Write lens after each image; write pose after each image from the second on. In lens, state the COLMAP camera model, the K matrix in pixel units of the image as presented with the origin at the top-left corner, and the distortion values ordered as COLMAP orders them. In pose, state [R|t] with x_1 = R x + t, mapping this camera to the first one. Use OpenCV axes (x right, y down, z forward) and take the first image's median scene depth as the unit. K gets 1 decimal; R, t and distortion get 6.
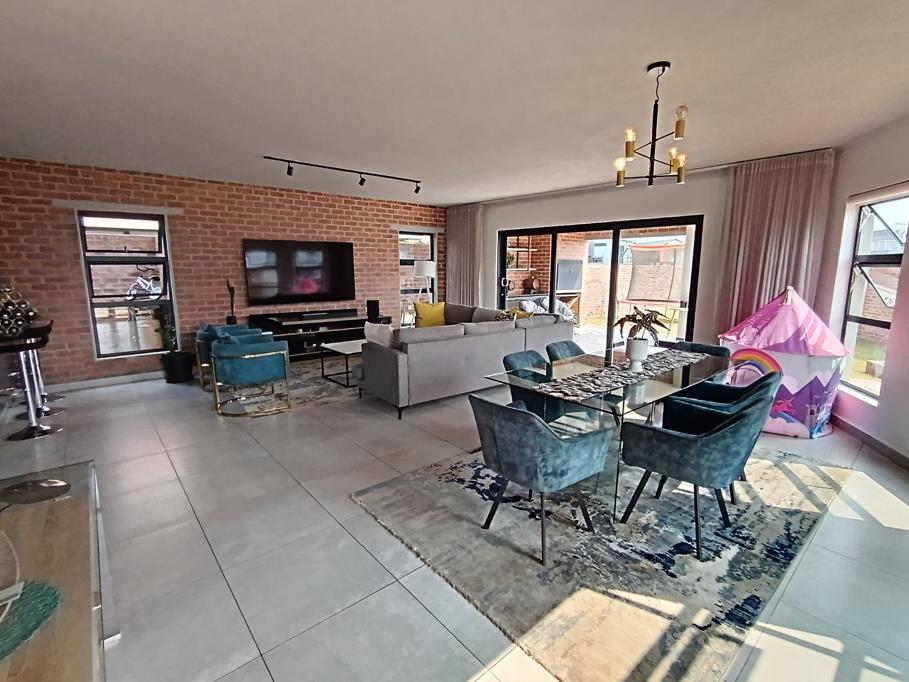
lens RADIAL K [[432.3, 0, 454.5], [0, 432.3, 341.0], [0, 0, 1]] dist [-0.002030, -0.000424]
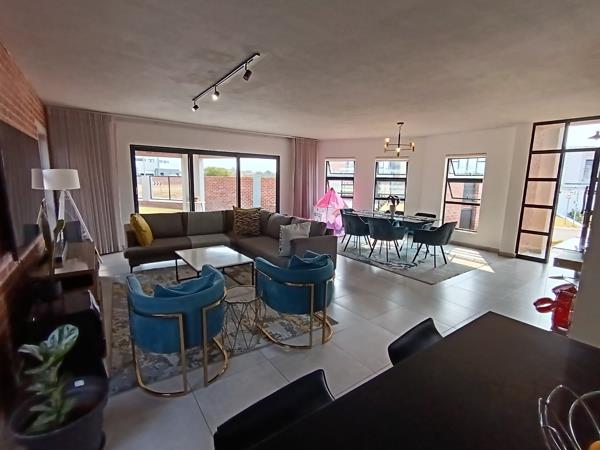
lens RADIAL K [[283.4, 0, 302.8], [0, 283.4, 223.8], [0, 0, 1]] dist [-0.012106, -0.000265]
pose [[0.076914, -0.154755, 0.984954, -0.824906], [0.148518, 0.978638, 0.142165, -0.127959], [-0.985914, 0.135348, 0.098255, 0.717584]]
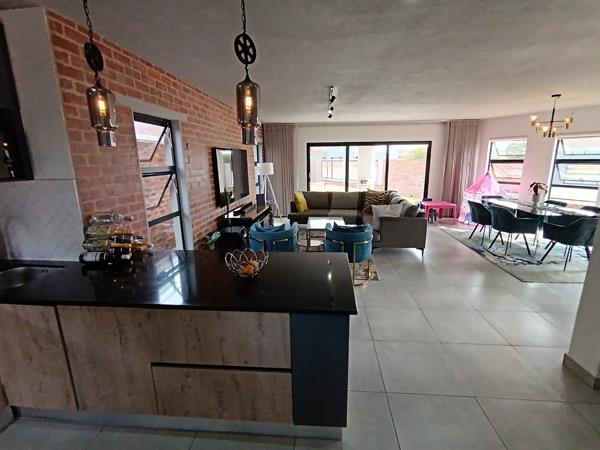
lens RADIAL K [[283.4, 0, 302.8], [0, 283.4, 223.8], [0, 0, 1]] dist [-0.012106, -0.000265]
pose [[0.715661, -0.165910, 0.678457, -0.904405], [0.132983, 0.985976, 0.100836, -0.093138], [-0.685671, 0.018059, 0.727687, 0.357950]]
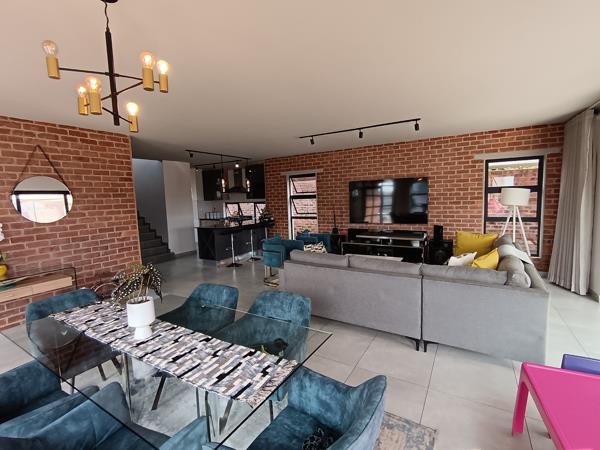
lens RADIAL K [[283.4, 0, 302.8], [0, 283.4, 223.8], [0, 0, 1]] dist [-0.012106, -0.000265]
pose [[0.313719, 0.078682, -0.946250, 0.513539], [-0.125093, 0.991299, 0.040955, -0.107671], [0.941239, 0.105521, 0.320833, 0.544083]]
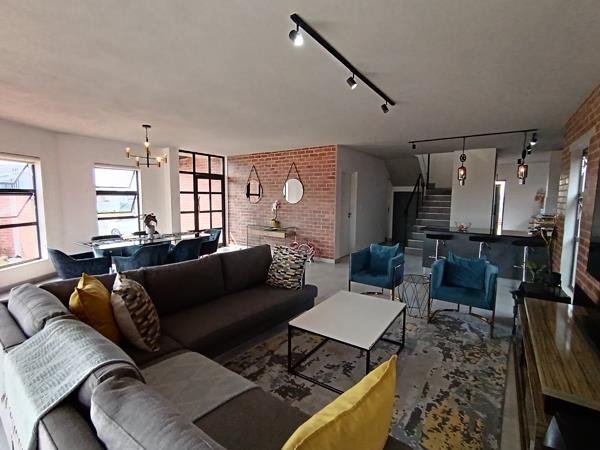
lens RADIAL K [[283.4, 0, 302.8], [0, 283.4, 223.8], [0, 0, 1]] dist [-0.012106, -0.000265]
pose [[-0.968126, 0.015646, -0.249976, -0.010214], [-0.050664, 0.965181, 0.256628, -0.240436], [0.245287, 0.261113, -0.933624, 1.367644]]
